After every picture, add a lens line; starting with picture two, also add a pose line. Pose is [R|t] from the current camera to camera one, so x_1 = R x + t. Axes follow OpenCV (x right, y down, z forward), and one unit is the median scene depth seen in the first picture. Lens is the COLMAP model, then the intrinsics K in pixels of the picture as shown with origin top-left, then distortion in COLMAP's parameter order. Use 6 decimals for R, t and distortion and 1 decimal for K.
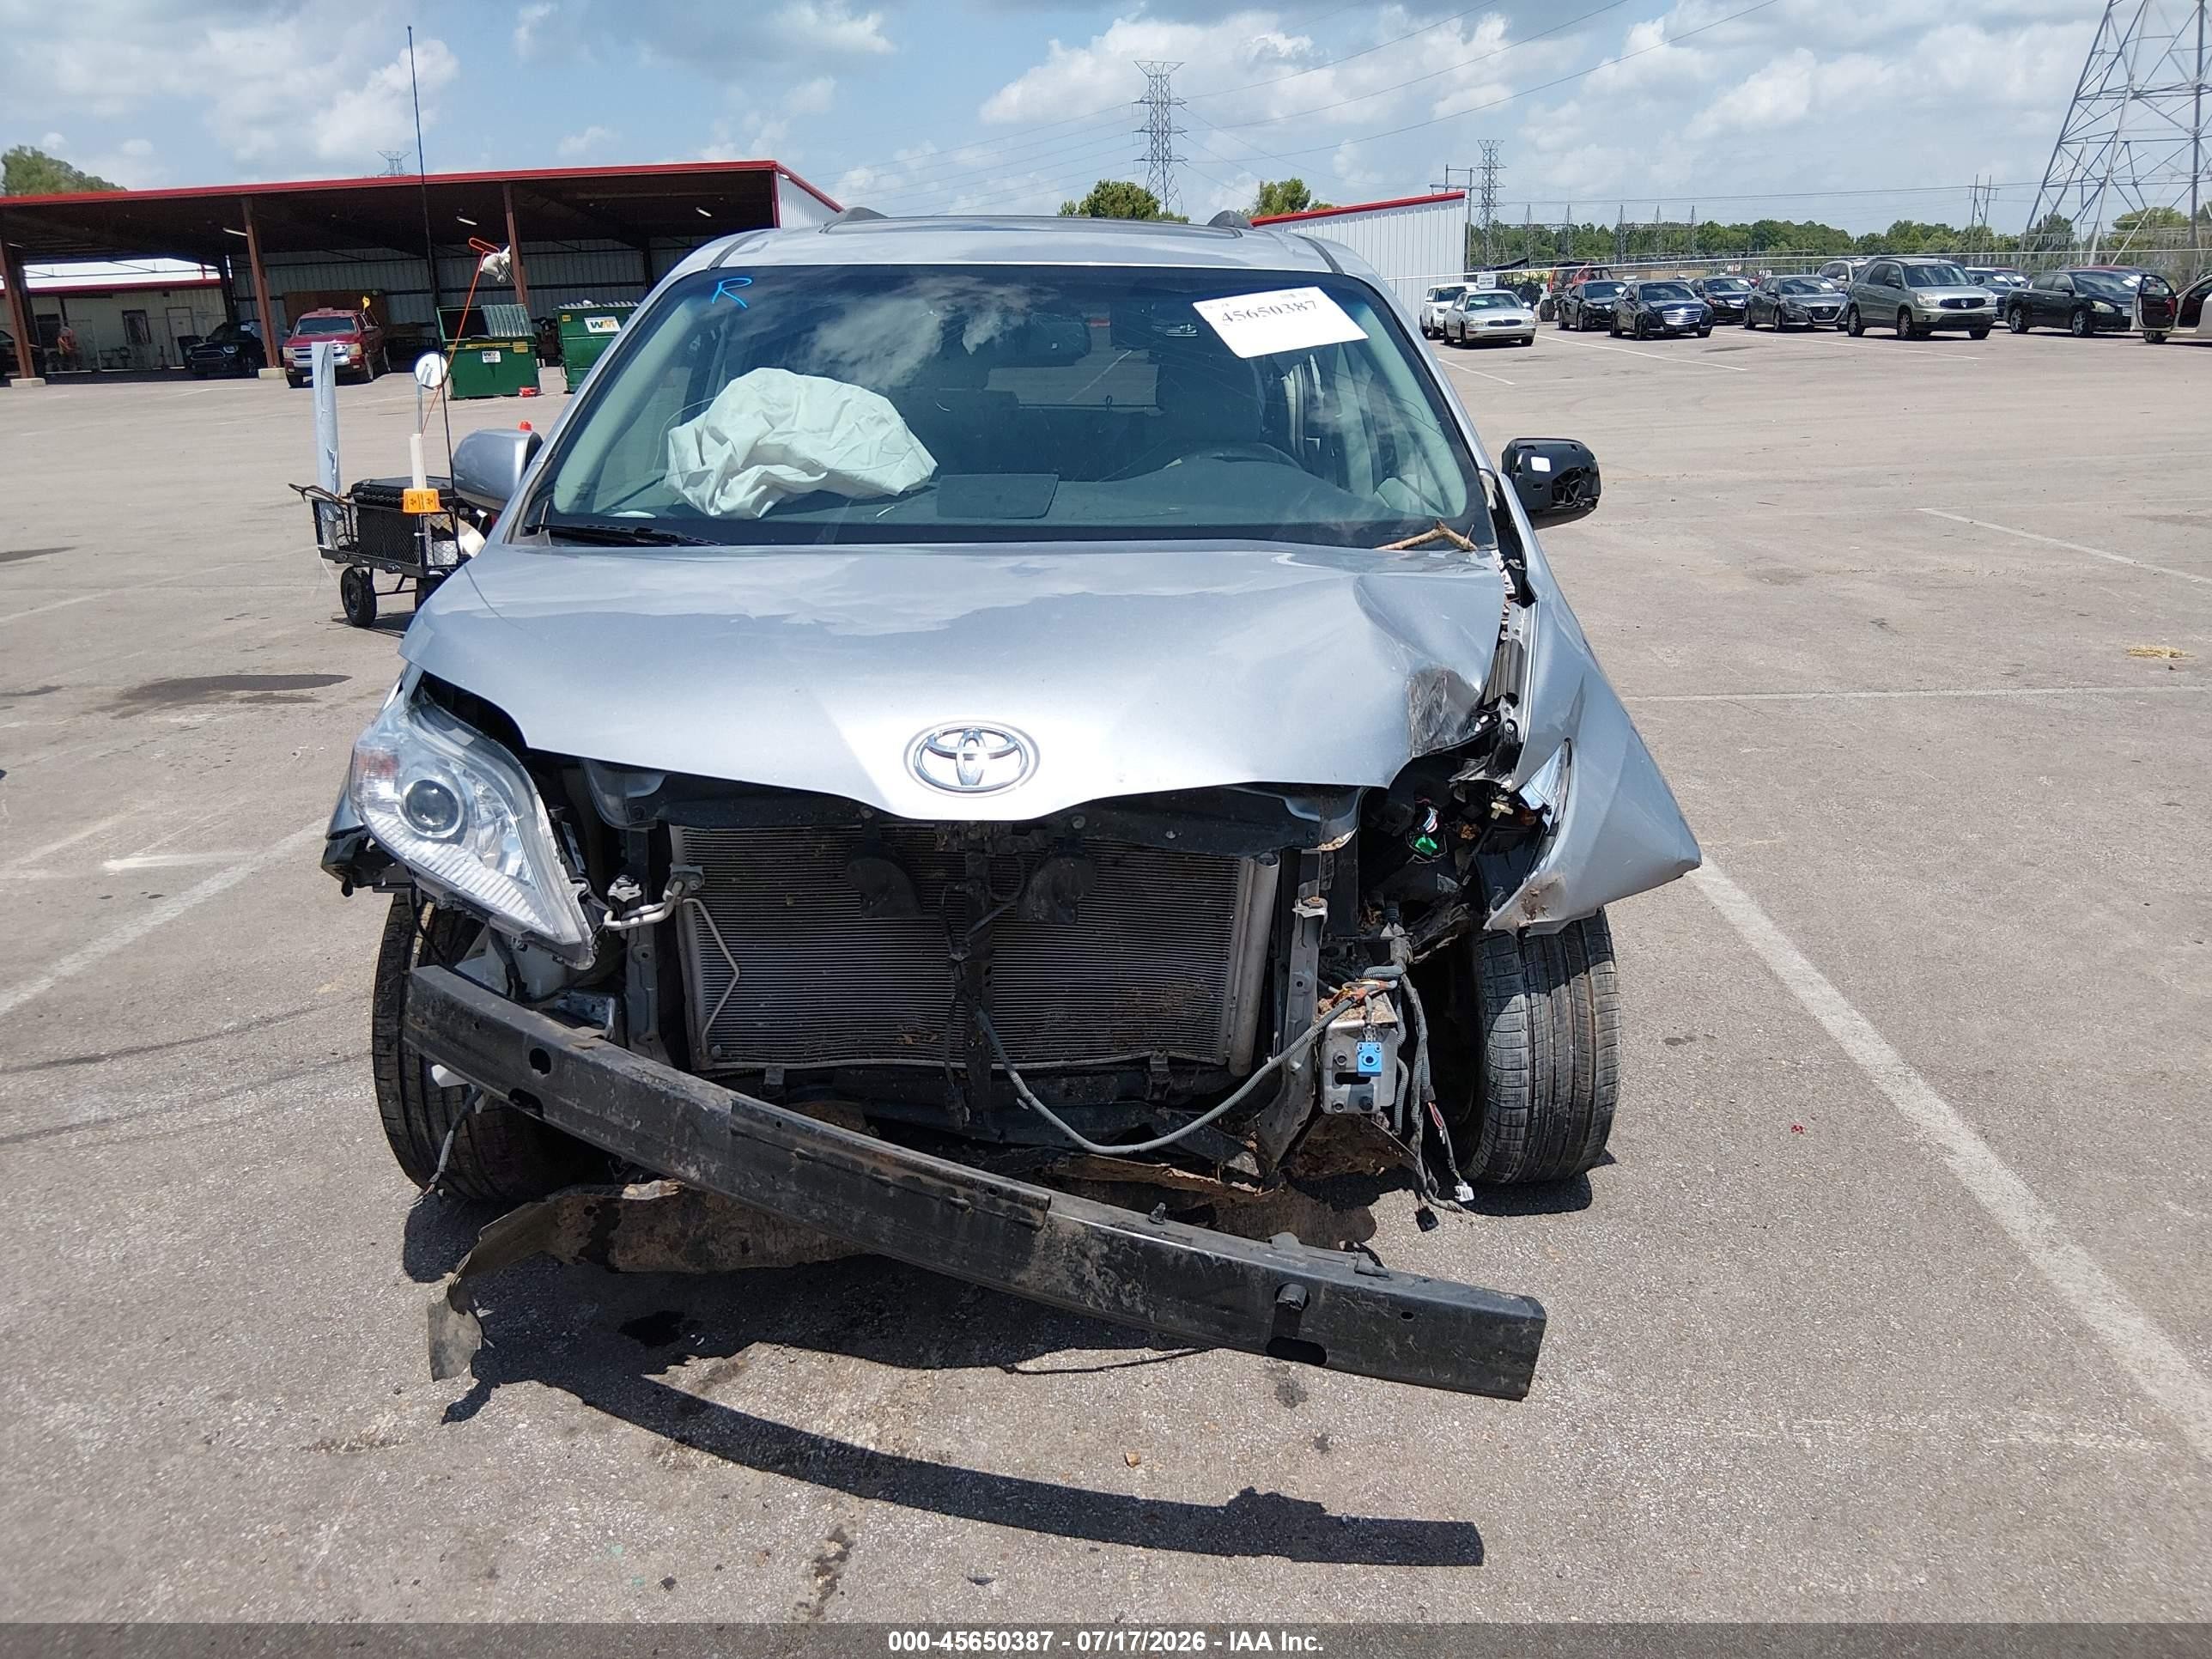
lens RADIAL K [[1667.2, 0, 1104.0], [0, 1667.2, 823.6], [0, 0, 1]] dist [0.077743, -0.127566]
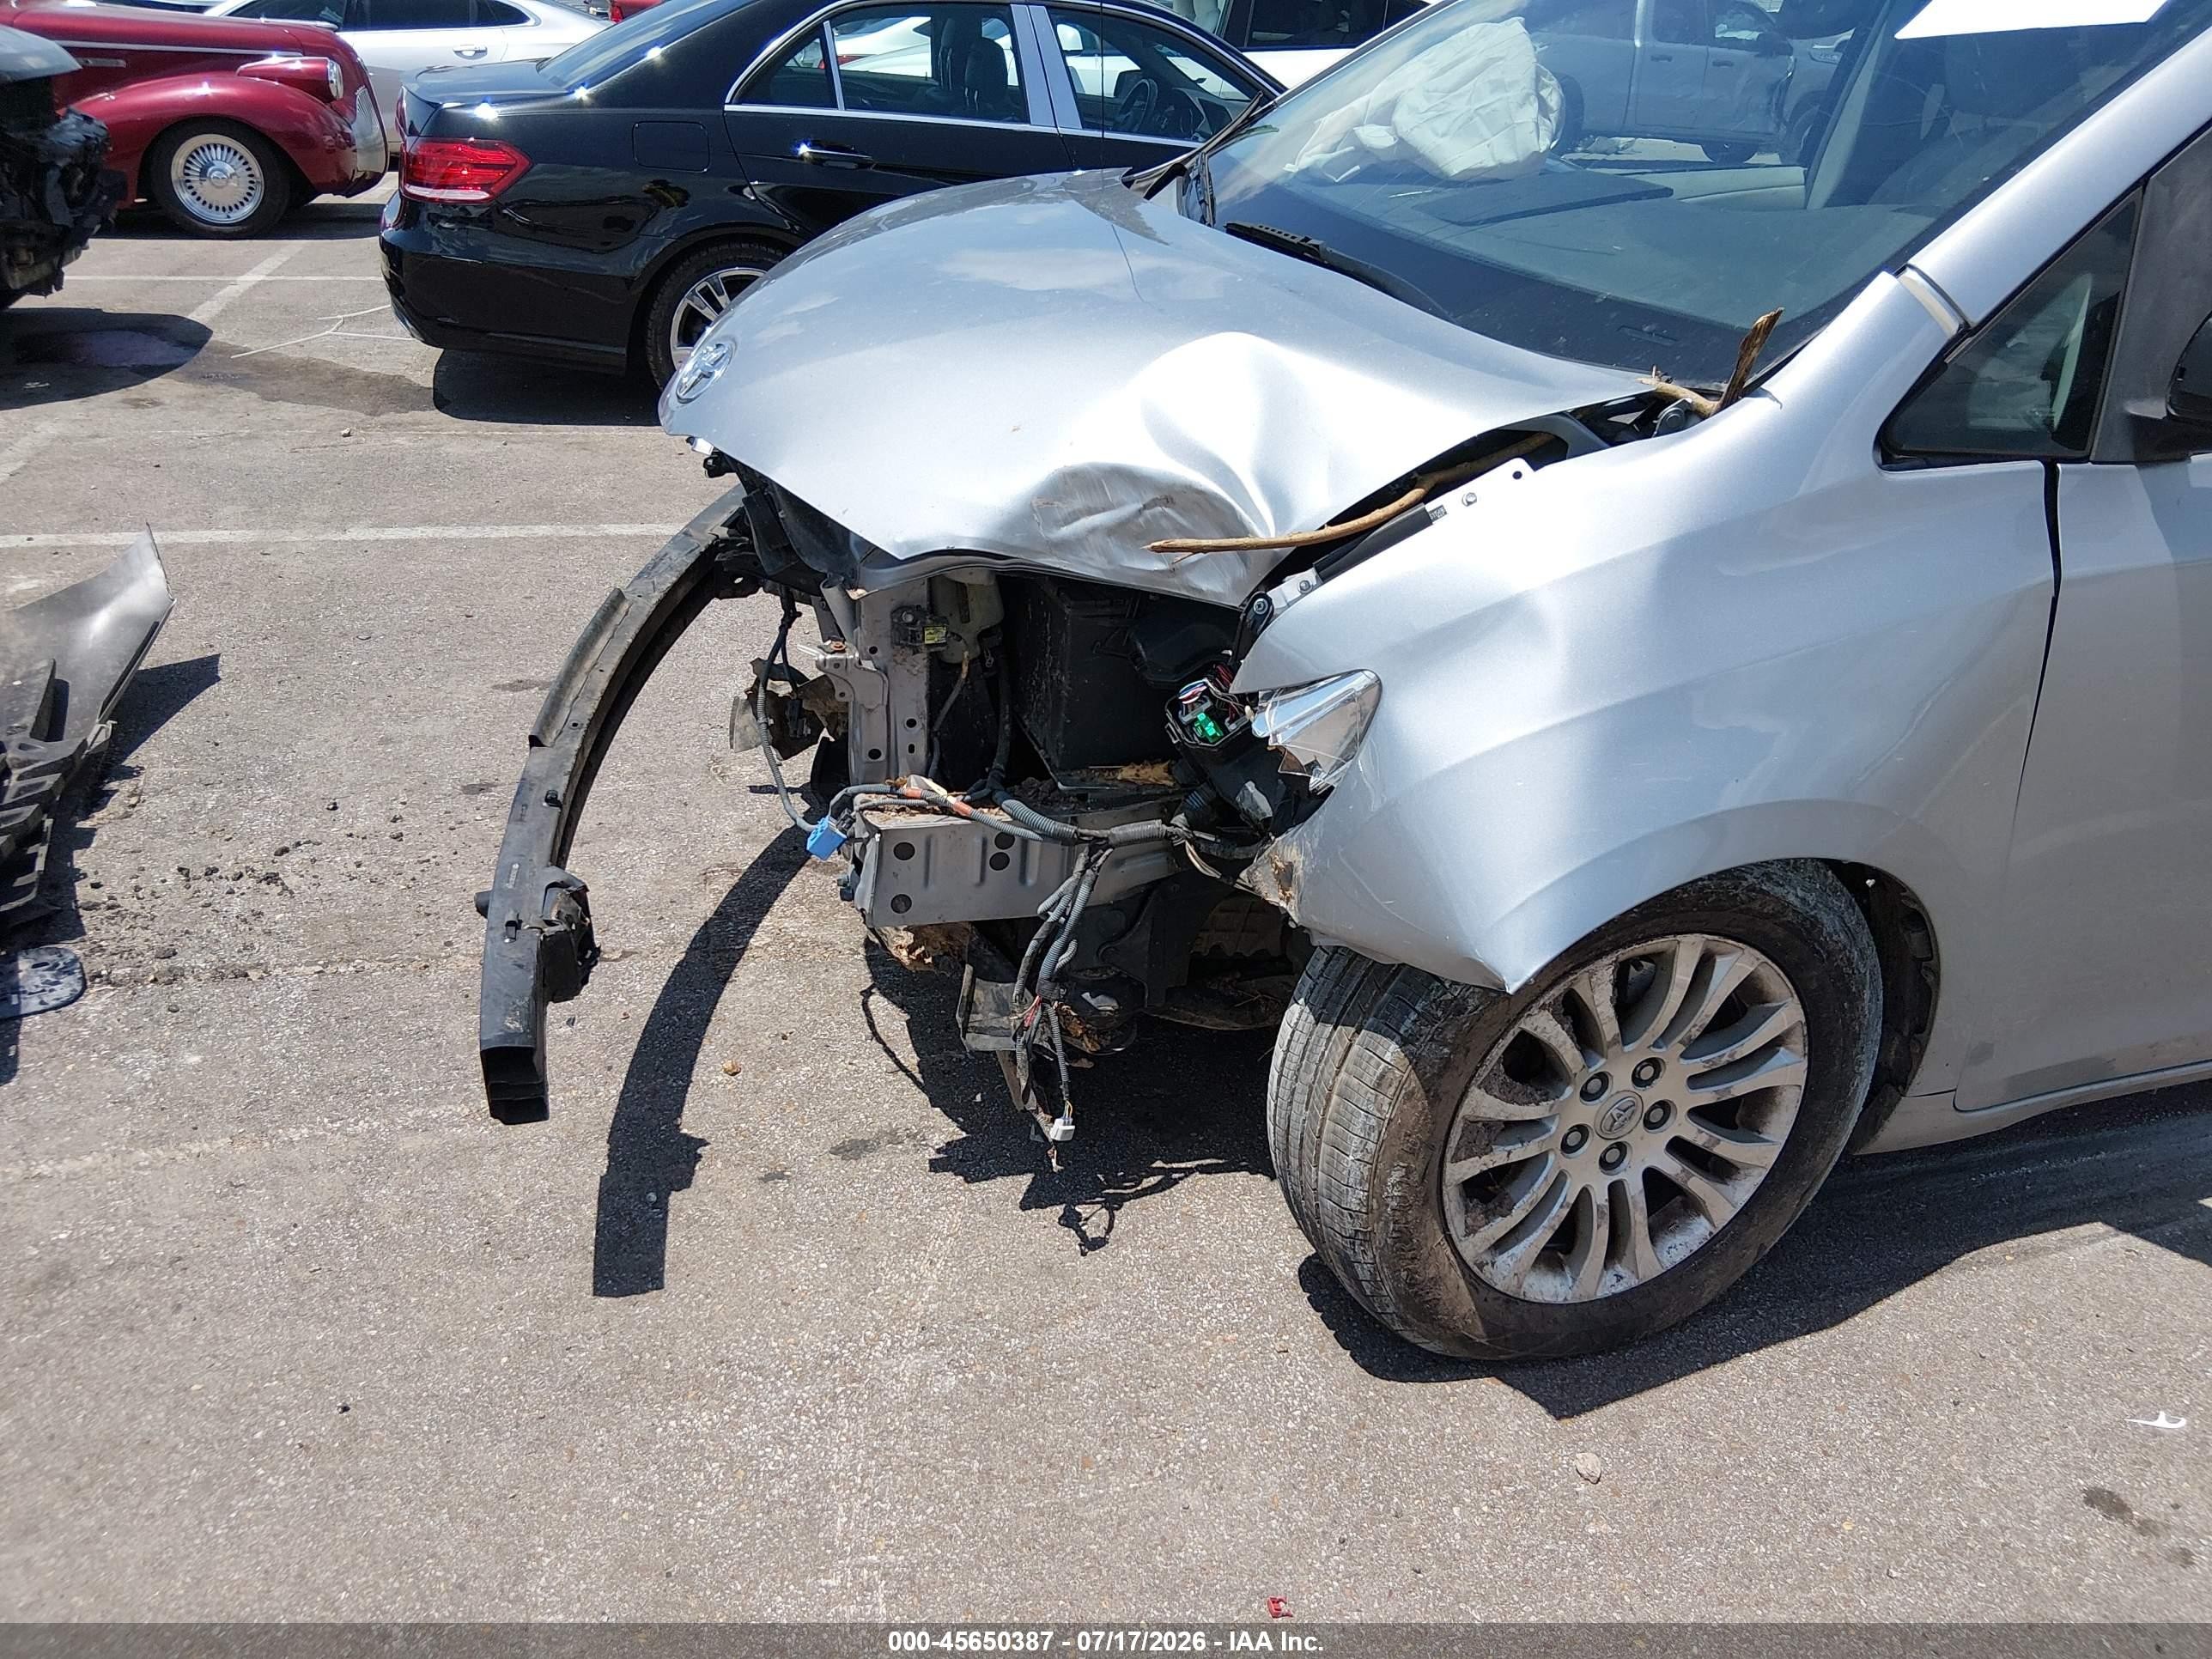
lens RADIAL K [[1650.6, 0, 1098.9], [0, 1650.6, 834.9], [0, 0, 1]] dist [0.080896, -0.058722]
pose [[0.280193, 0.459120, -0.843031, 0.719818], [-0.307326, 0.874889, 0.374326, -0.180566], [0.909419, 0.154202, 0.386237, 0.606378]]
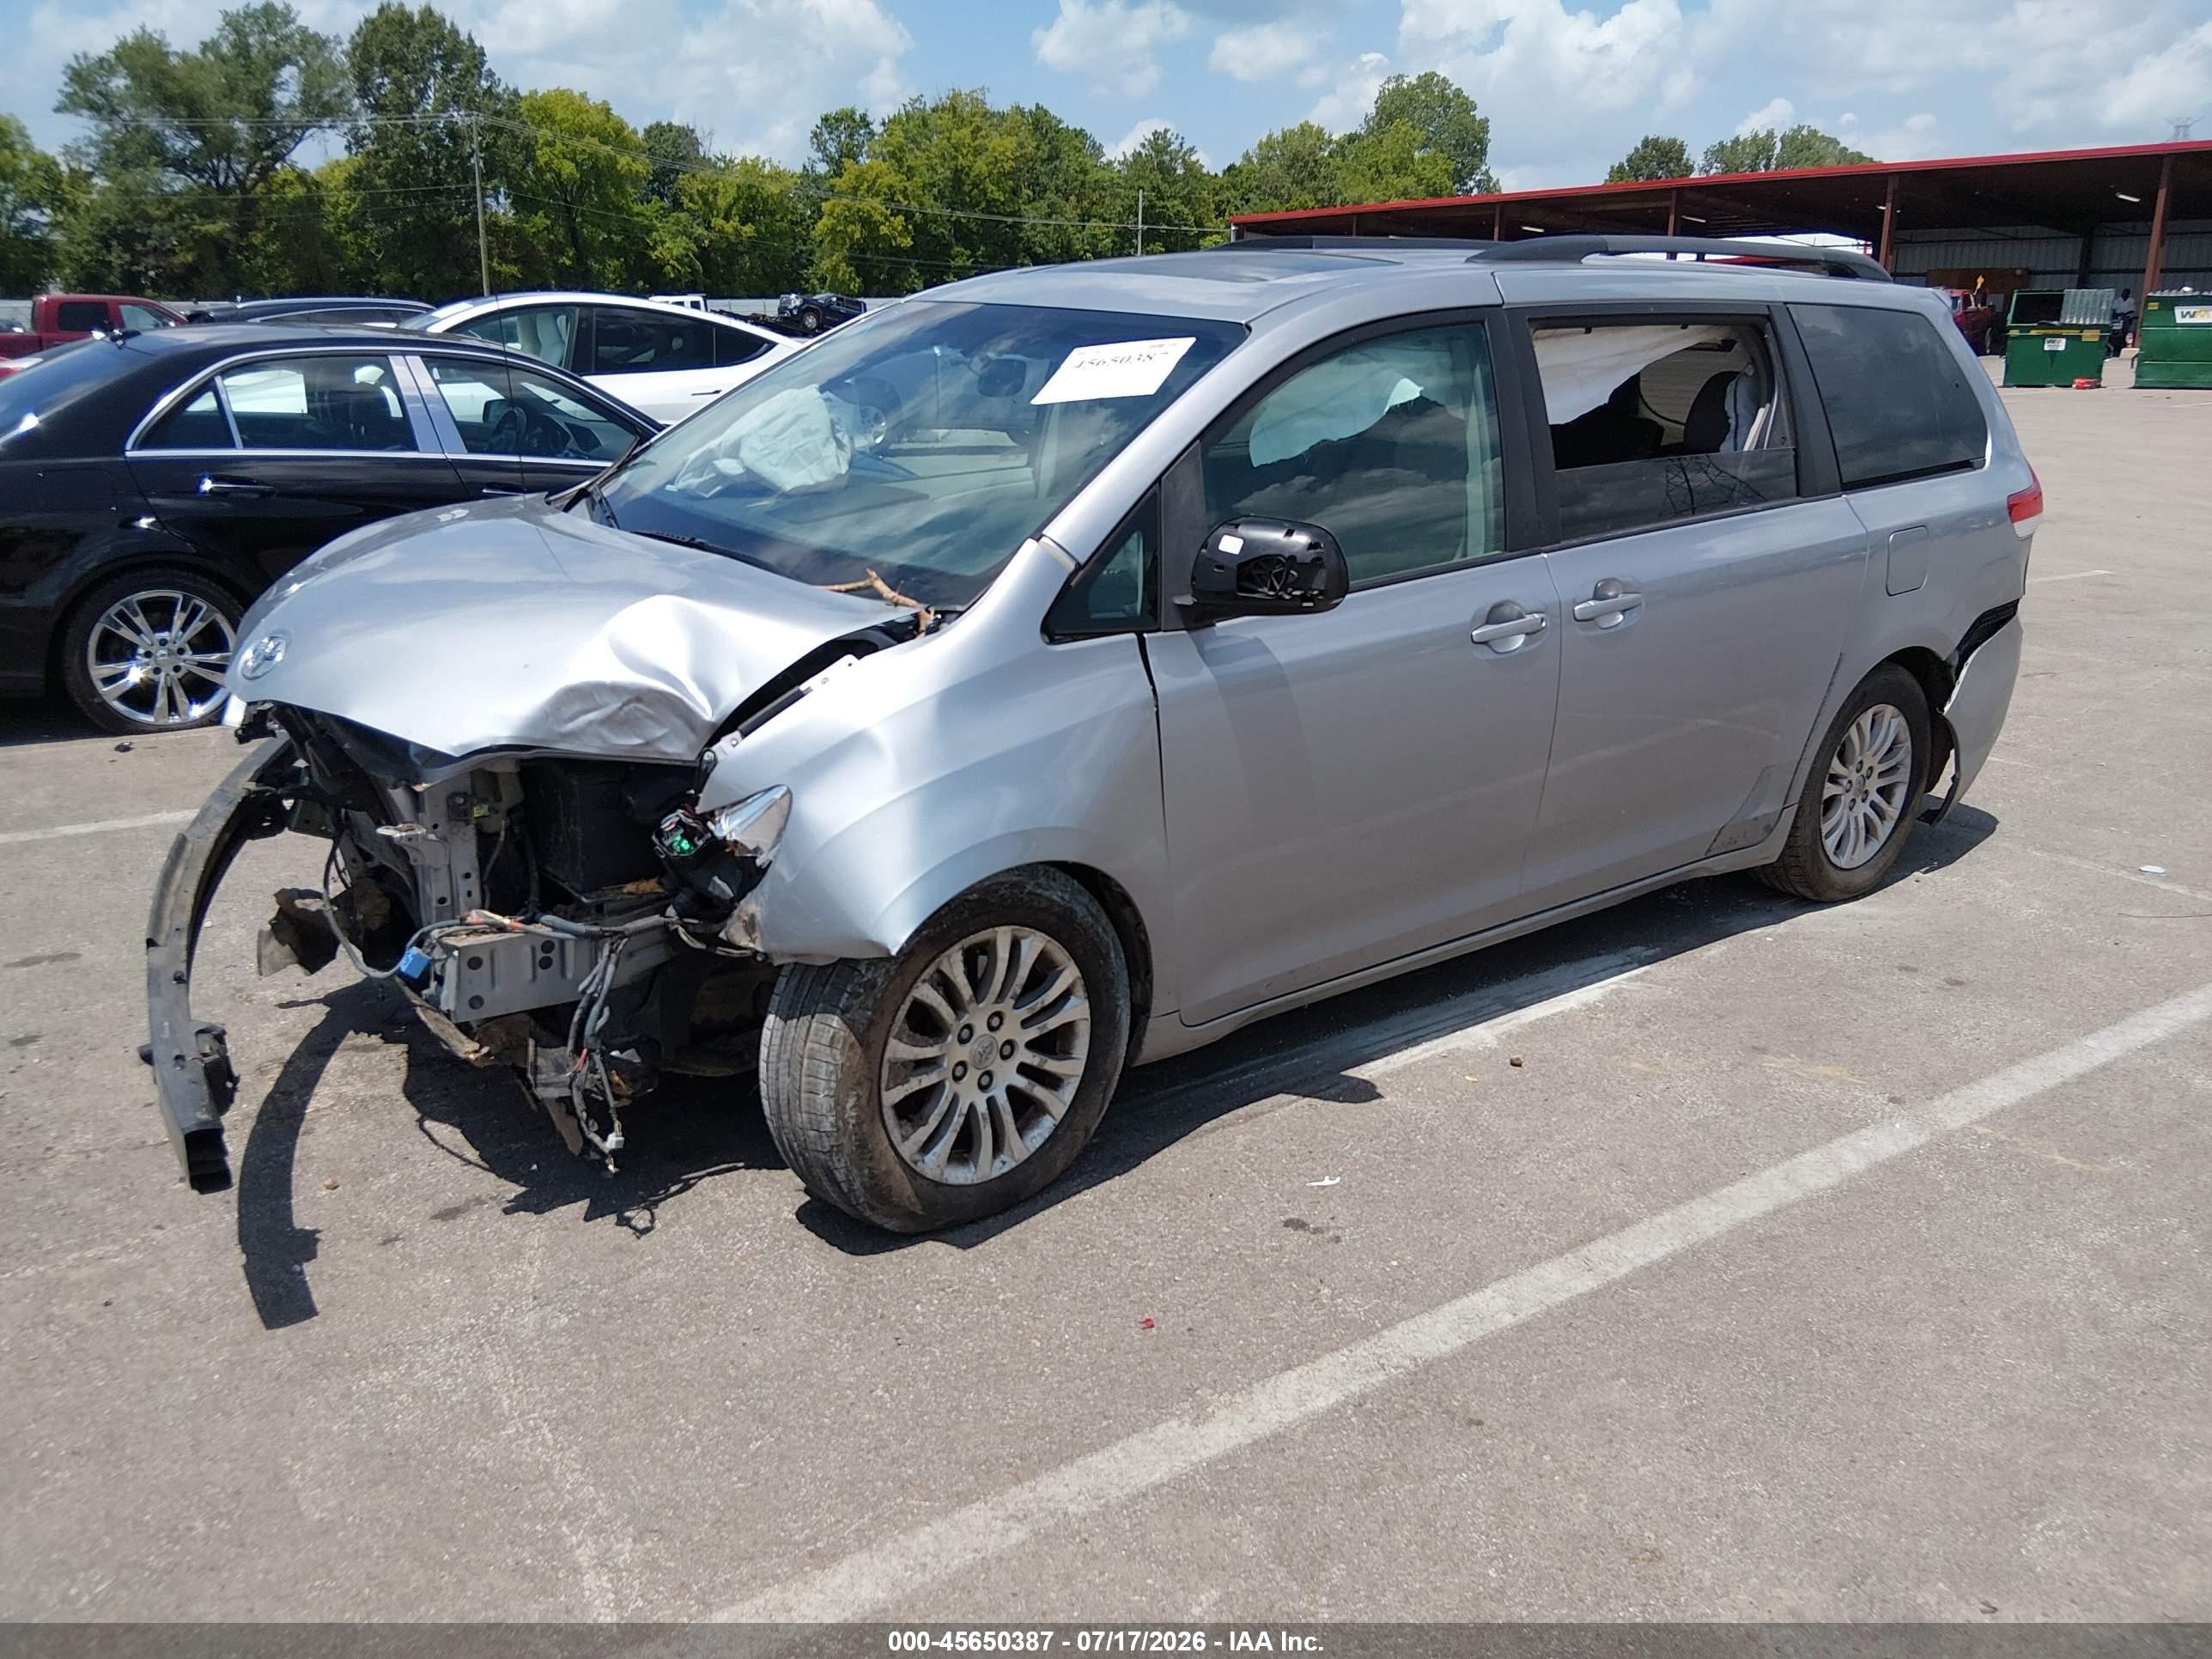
lens RADIAL K [[1667.2, 0, 1102.9], [0, 1667.2, 827.8], [0, 0, 1]] dist [0.077743, -0.127566]
pose [[0.610810, 0.259023, -0.748210, 1.069674], [-0.246511, 0.960221, 0.131178, -0.190886], [0.752425, 0.104317, 0.650365, 0.423796]]
